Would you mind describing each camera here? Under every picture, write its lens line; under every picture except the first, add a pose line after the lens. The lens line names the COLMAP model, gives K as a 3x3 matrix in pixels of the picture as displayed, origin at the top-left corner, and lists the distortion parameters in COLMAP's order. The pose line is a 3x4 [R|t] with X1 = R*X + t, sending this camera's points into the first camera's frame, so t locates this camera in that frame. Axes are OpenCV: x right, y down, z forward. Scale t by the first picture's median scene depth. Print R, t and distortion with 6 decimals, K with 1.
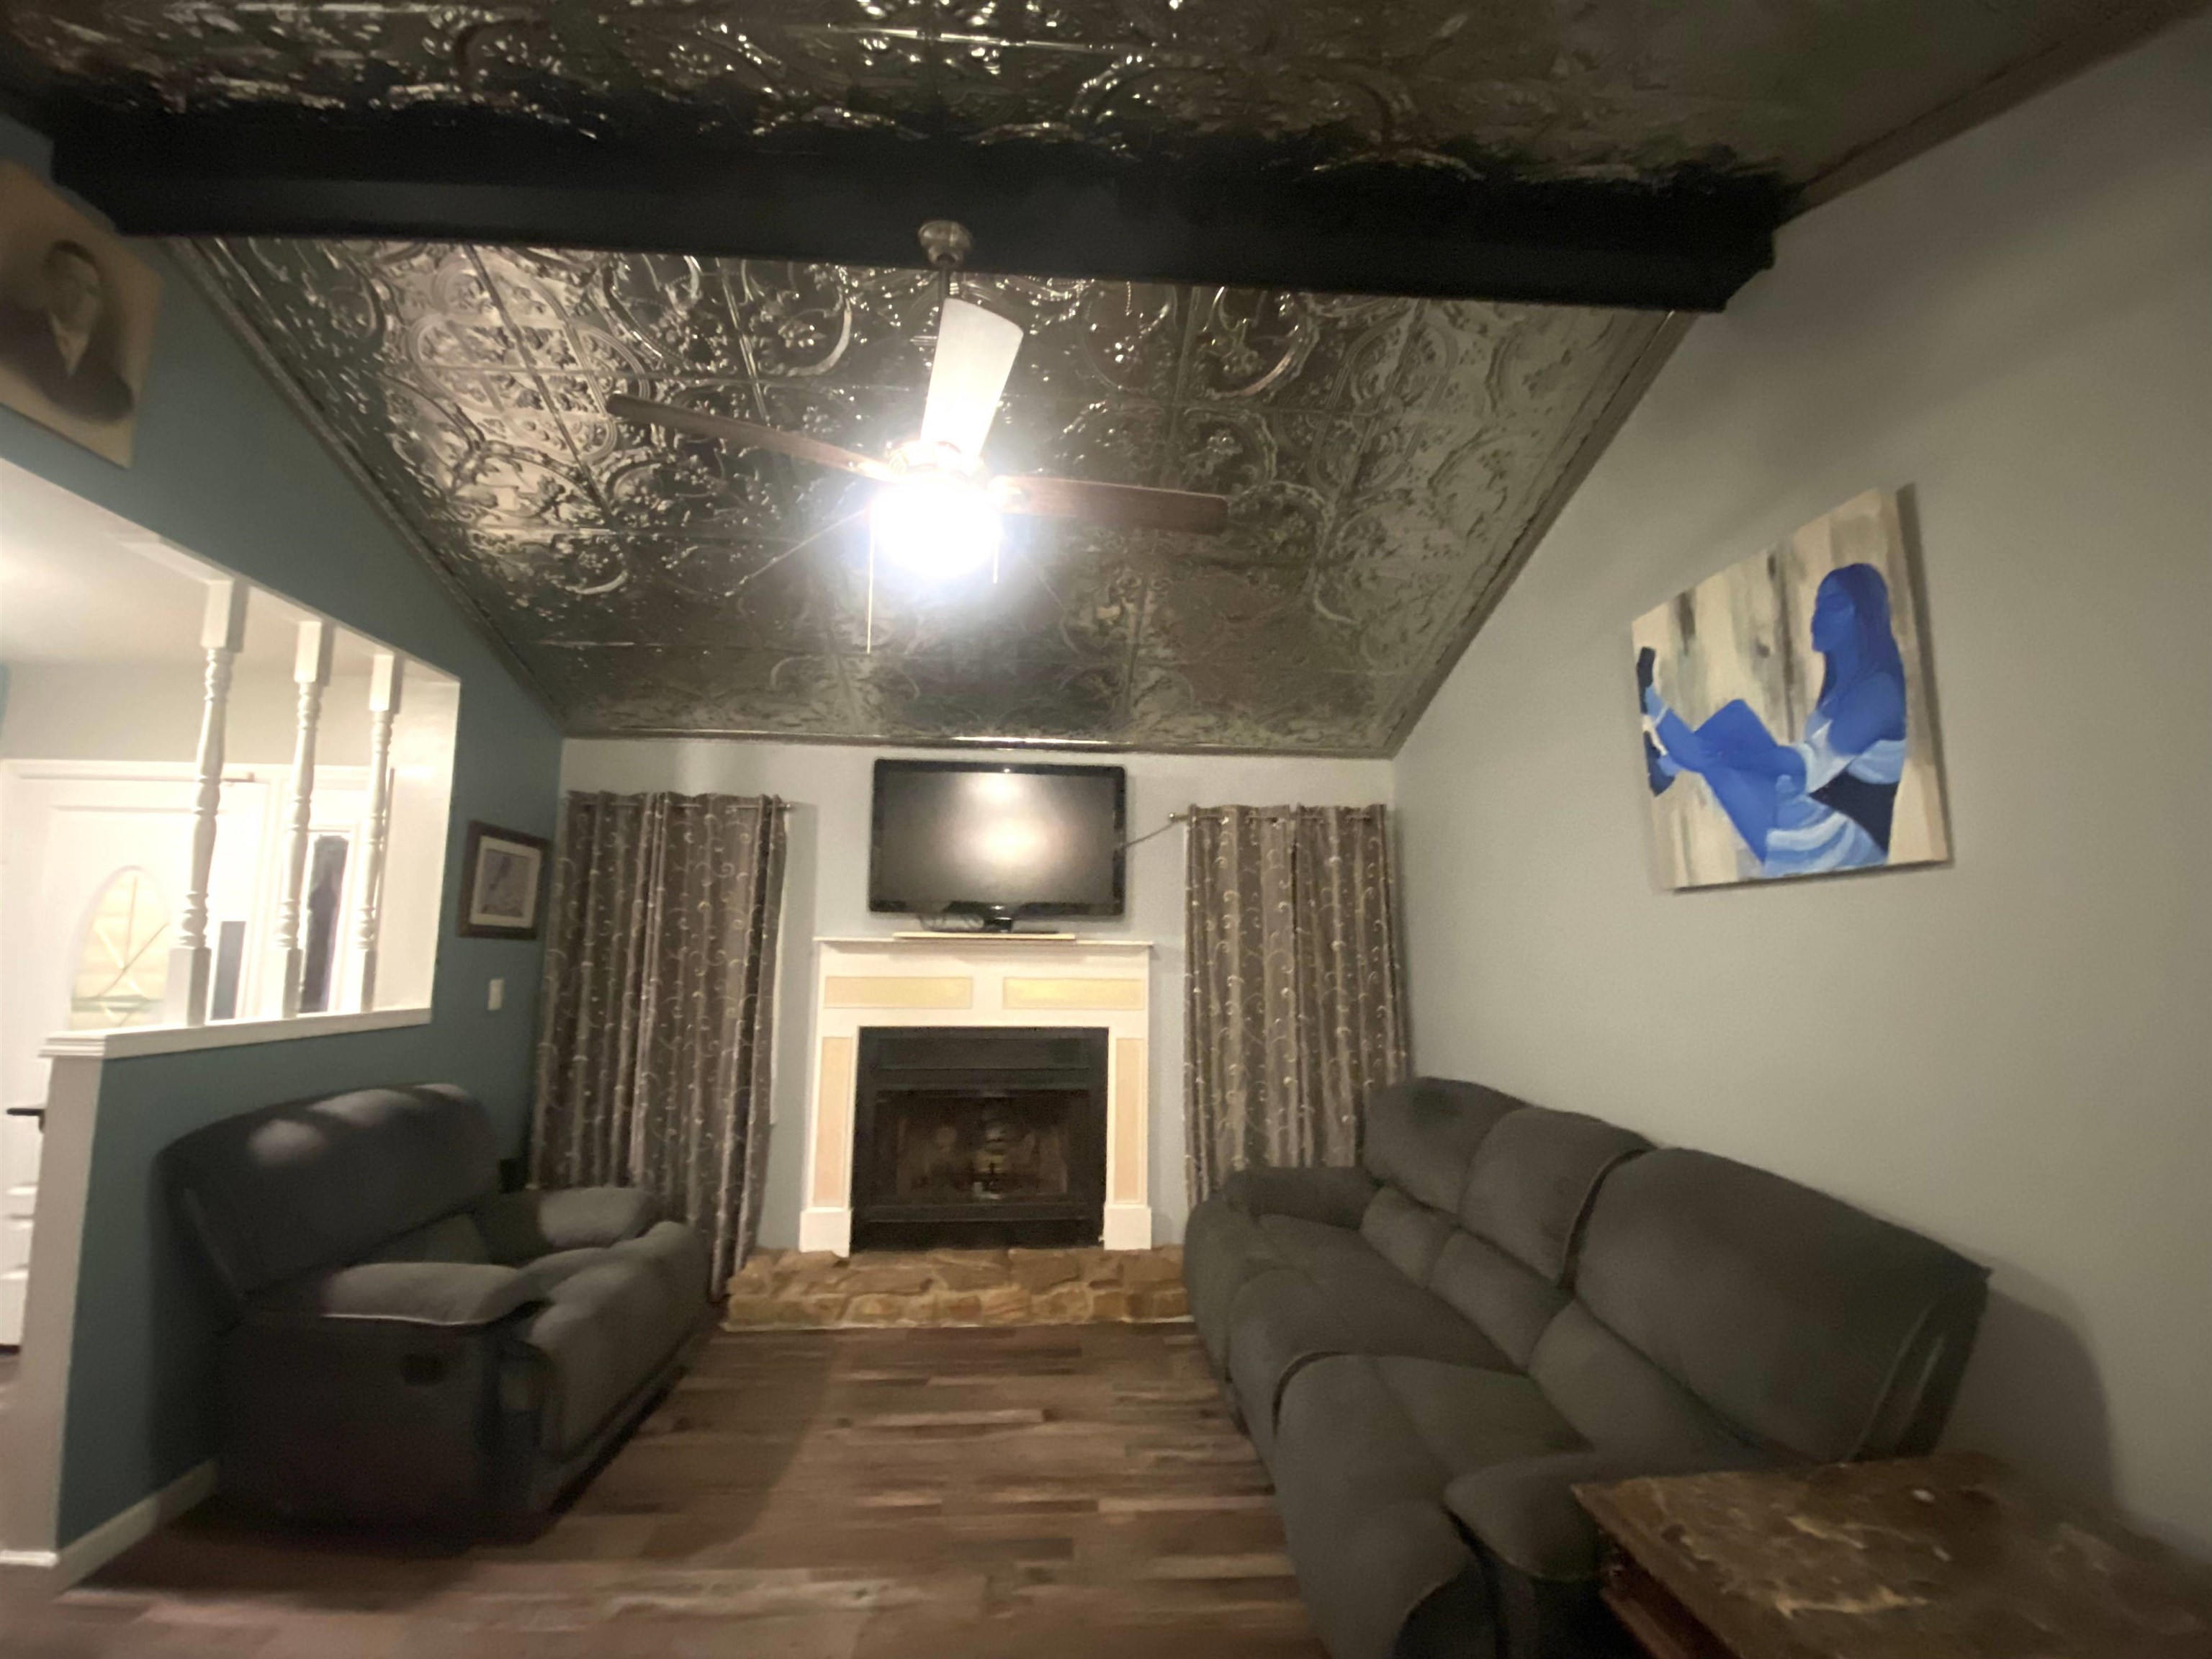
lens RADIAL K [[902.8, 0, 1093.5], [0, 902.8, 824.1], [0, 0, 1]] dist [0.042701, -0.030903]
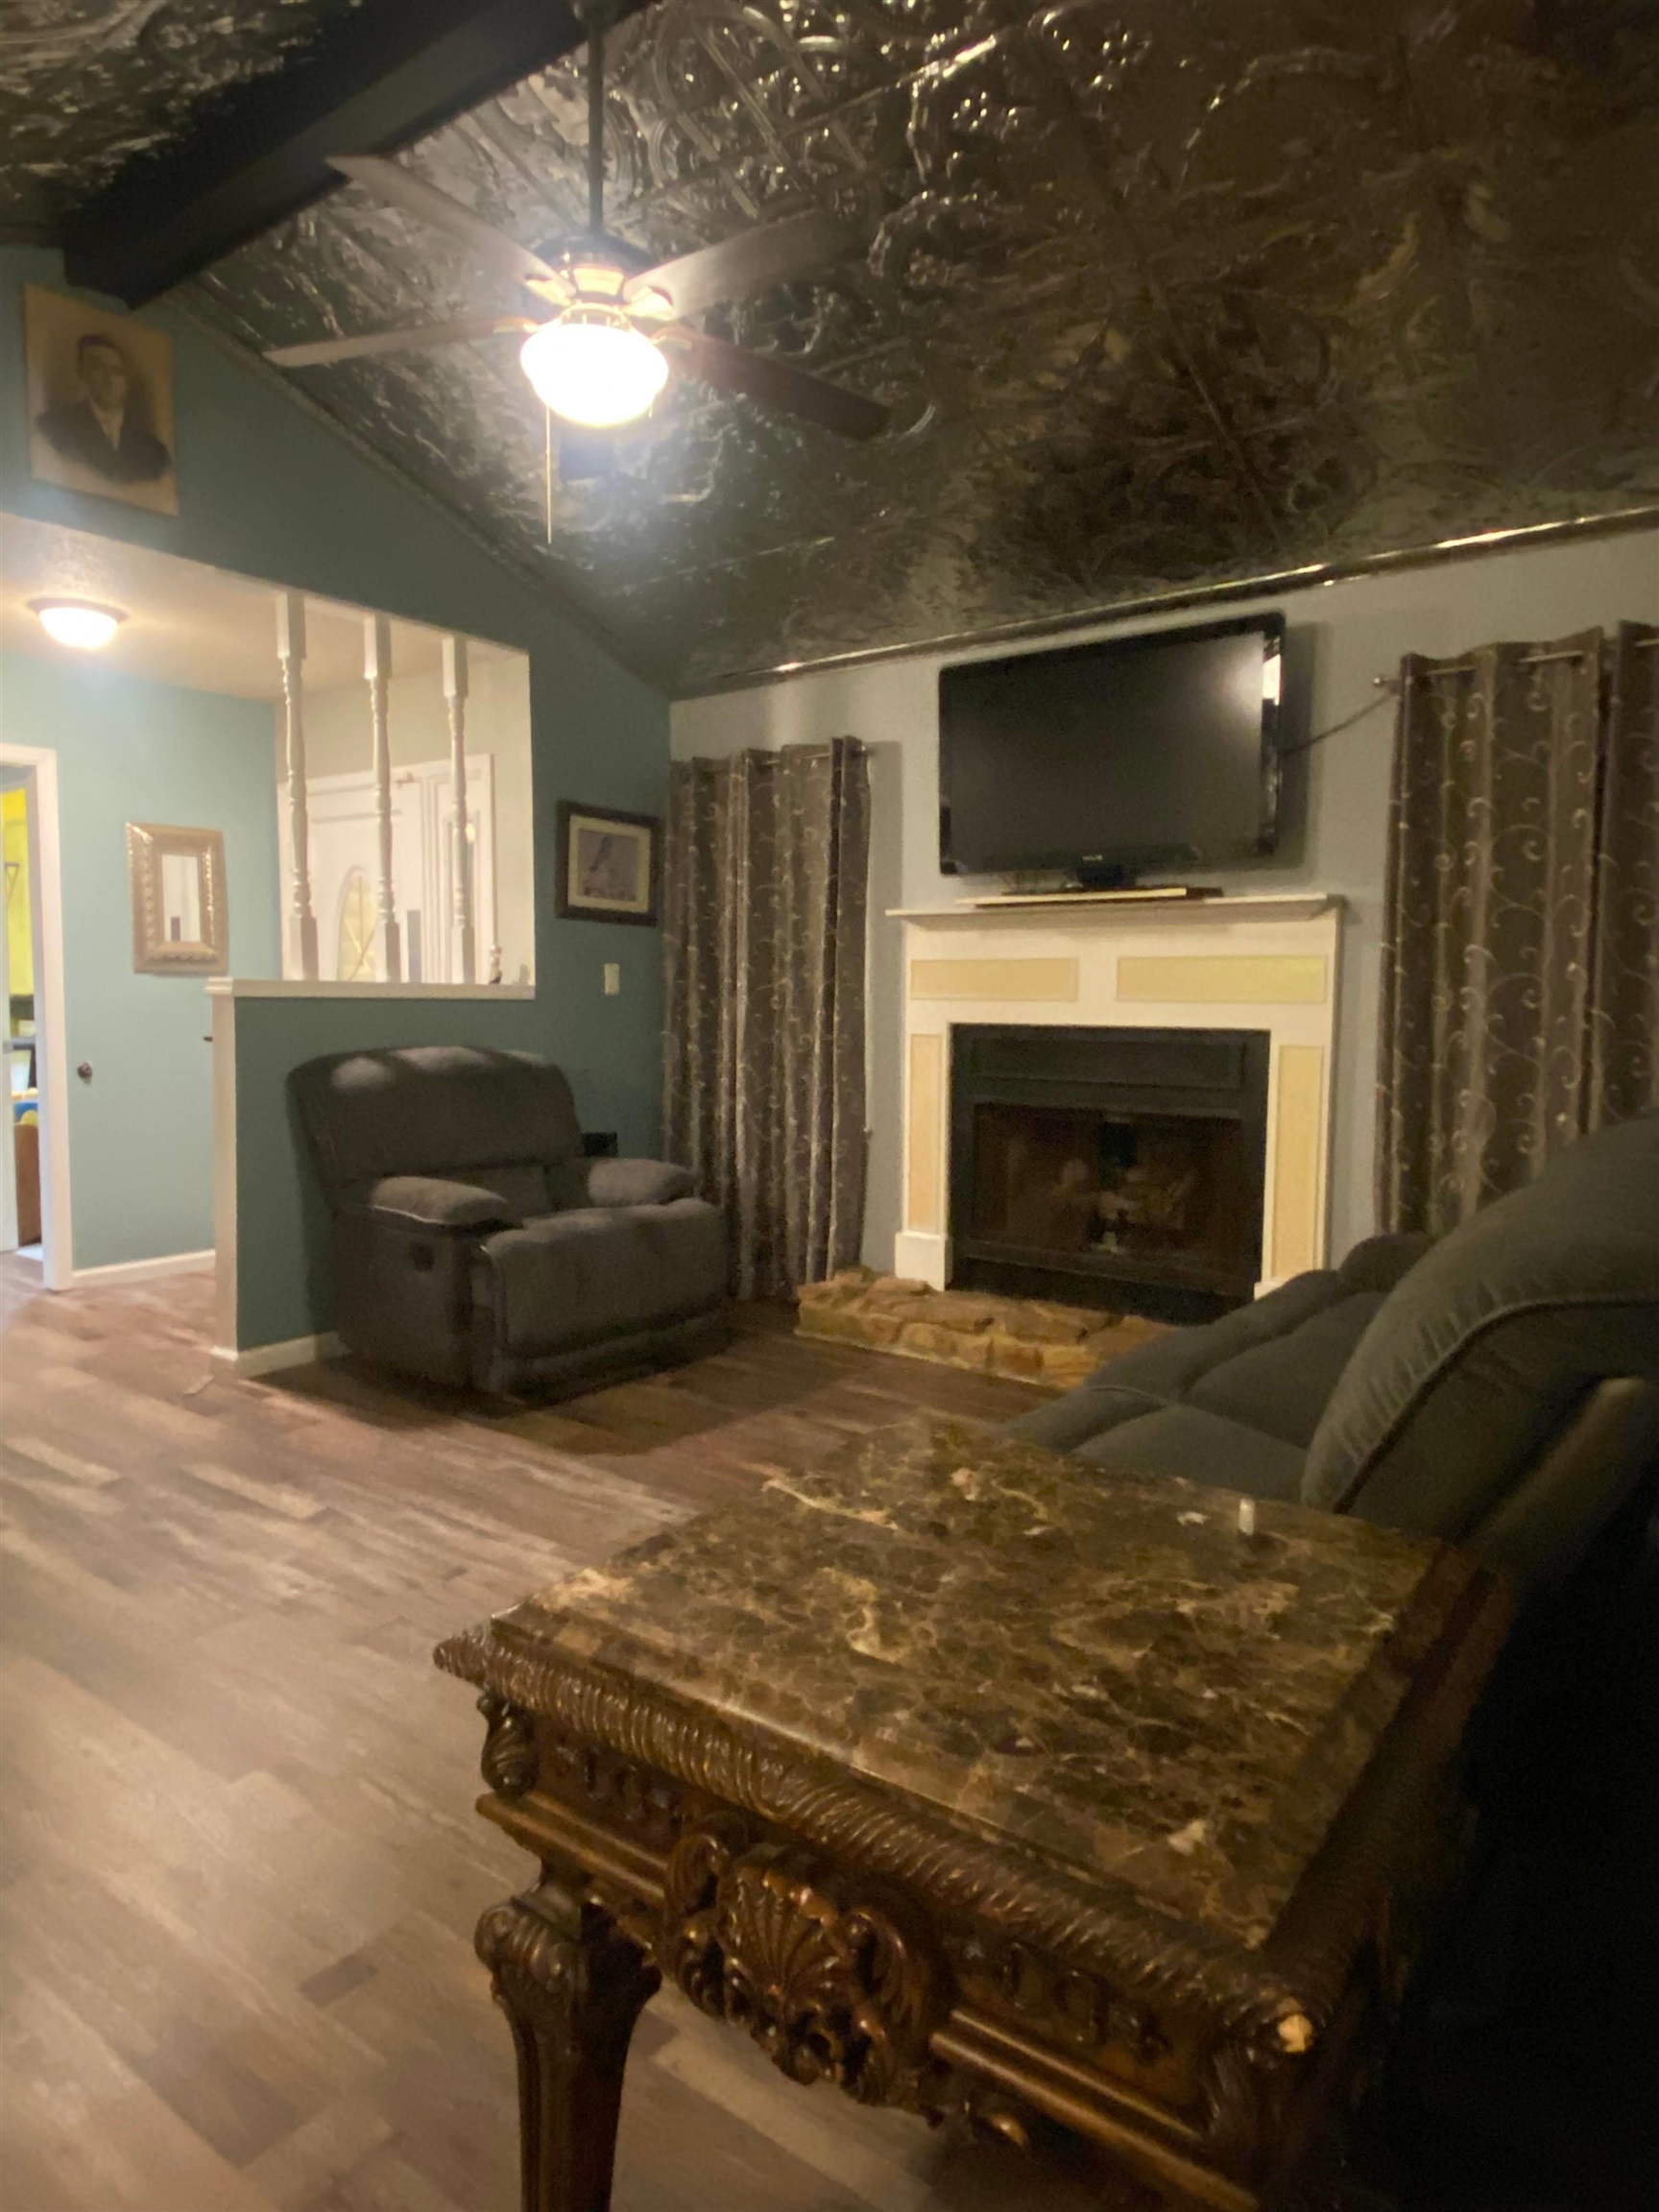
lens RADIAL K [[1371.3, 0, 798.8], [0, 1371.3, 1066.7], [0, 0, 1]] dist [0.109418, -0.143604]
pose [[0.744735, 0.029041, -0.666728, 0.506256], [0.093743, 0.984595, 0.147598, 0.082498], [0.660744, -0.172423, 0.730540, 0.035183]]
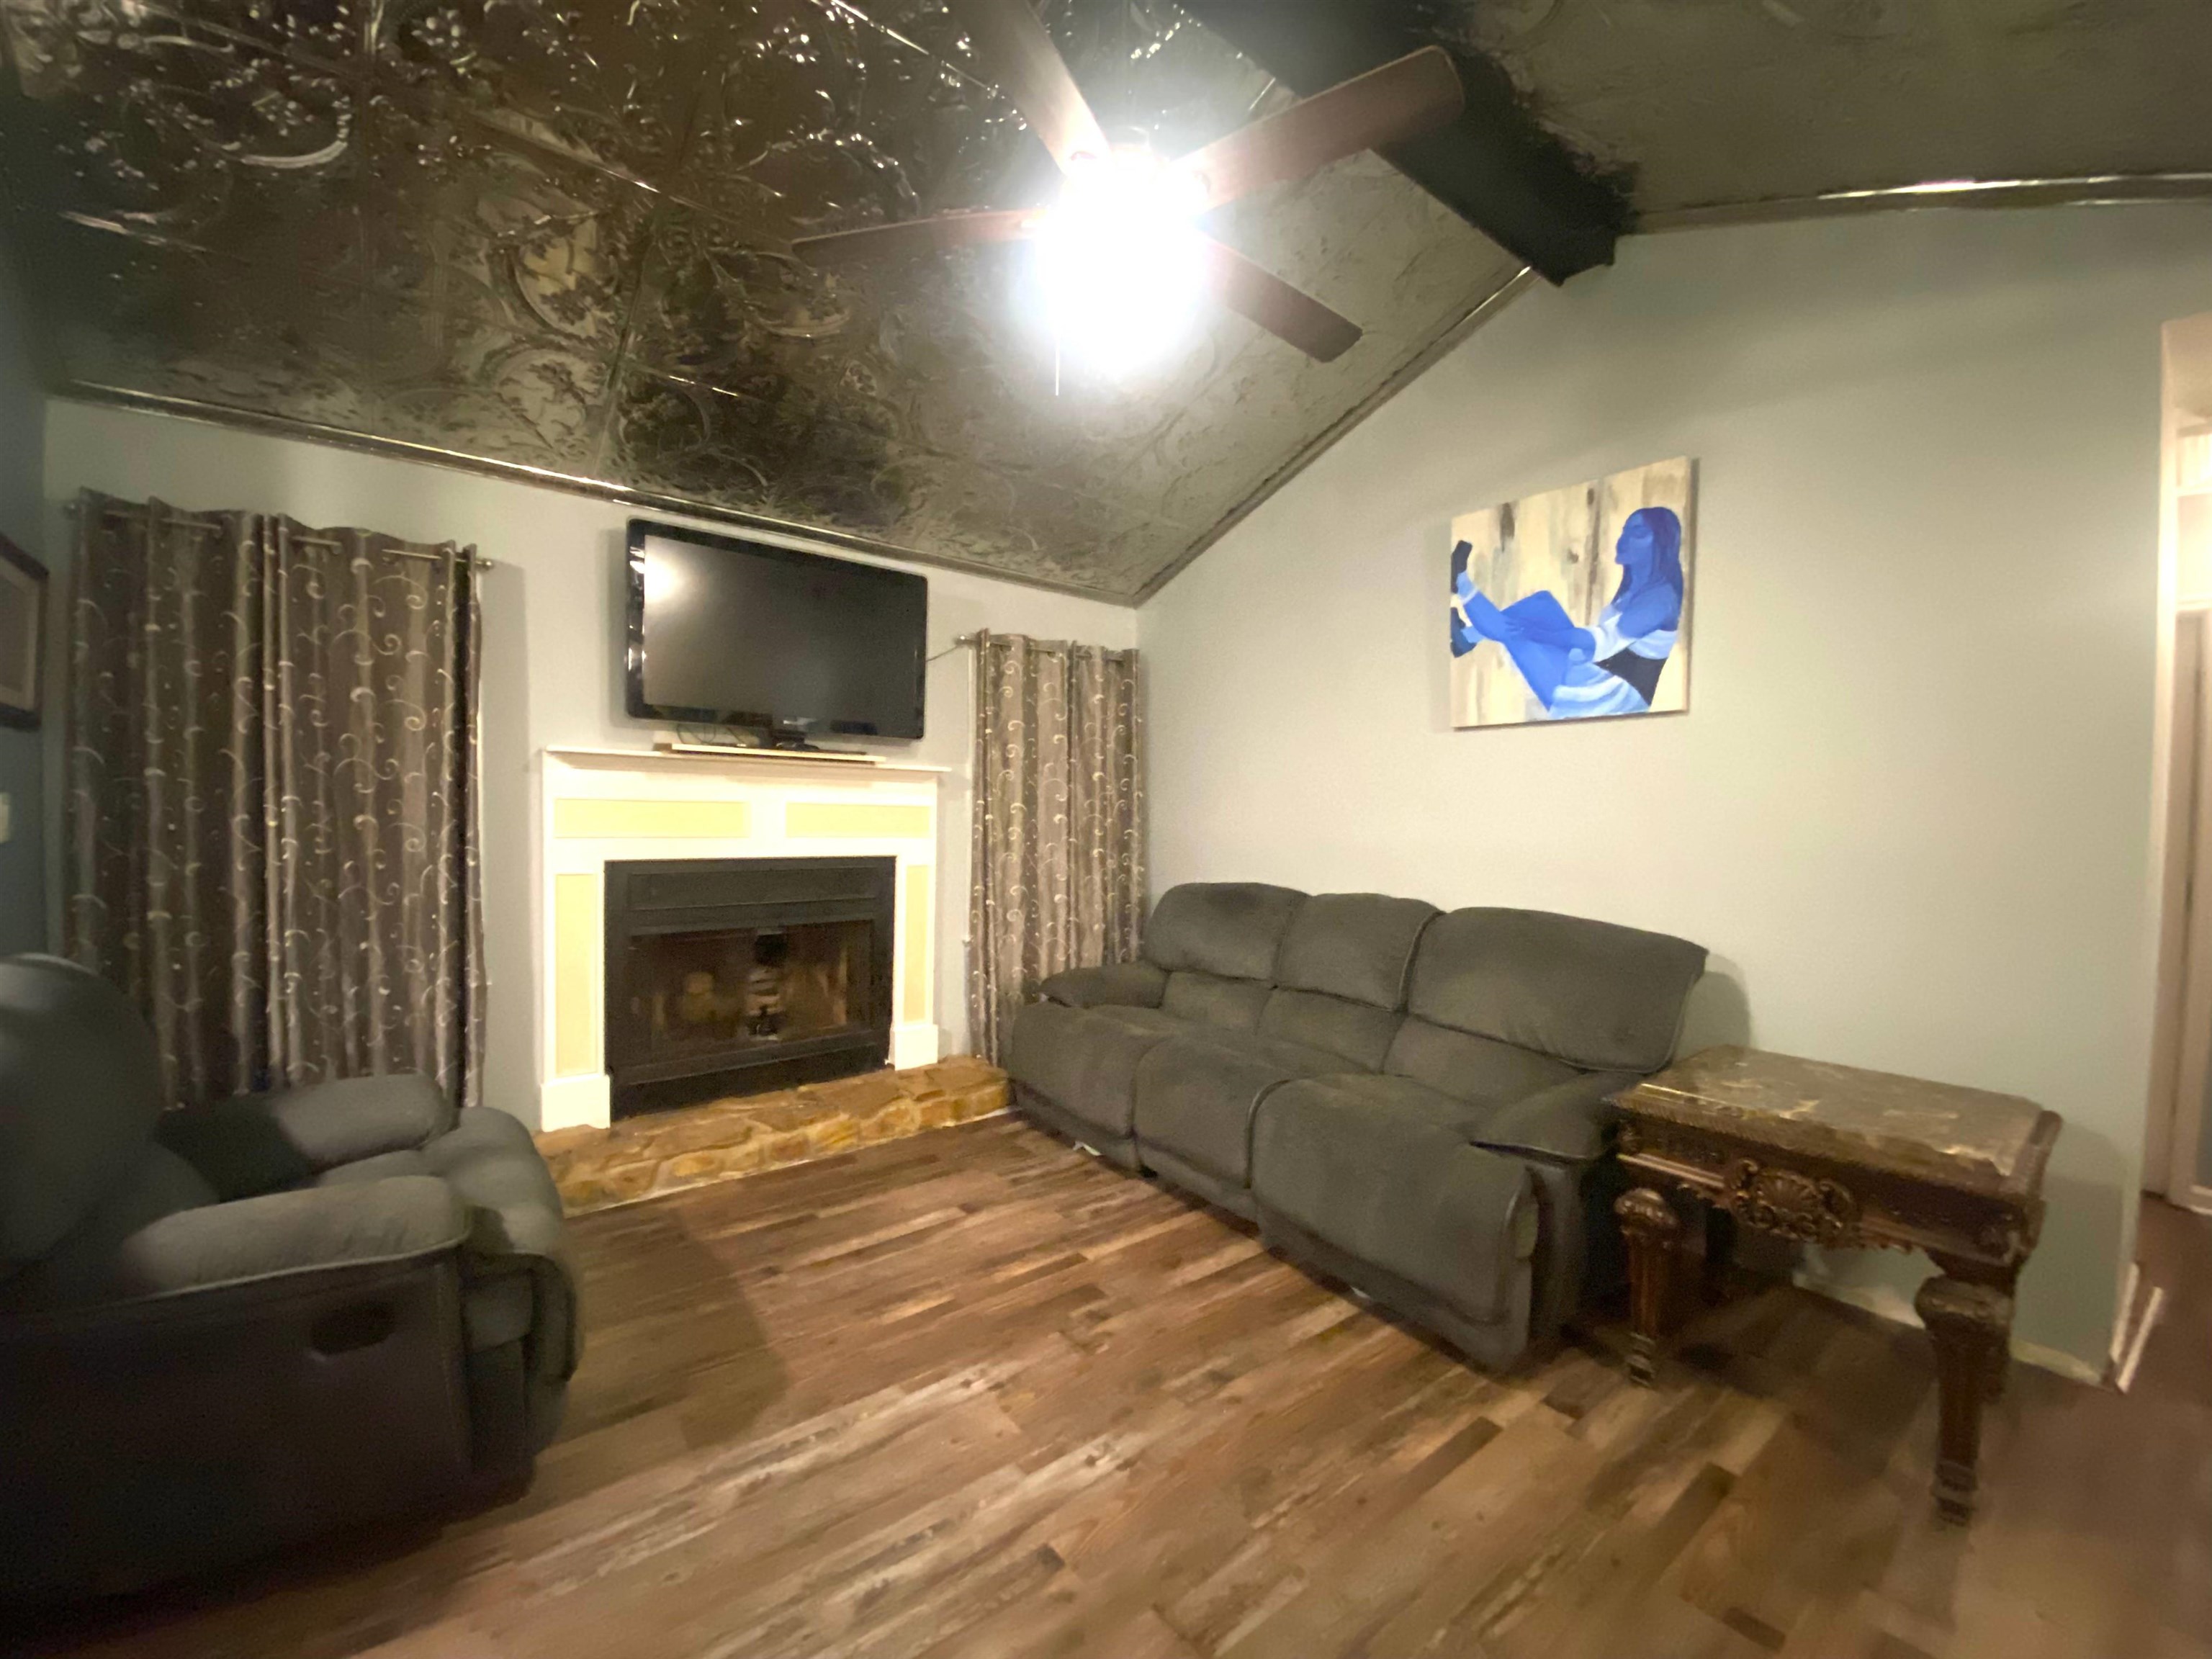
lens RADIAL K [[902.8, 0, 1093.5], [0, 902.8, 824.1], [0, 0, 1]] dist [0.042701, -0.030903]
pose [[0.826550, -0.006573, 0.562825, -0.407339], [-0.083426, 0.987457, 0.134049, 0.053770], [-0.556647, -0.157752, 0.815634, 0.120696]]
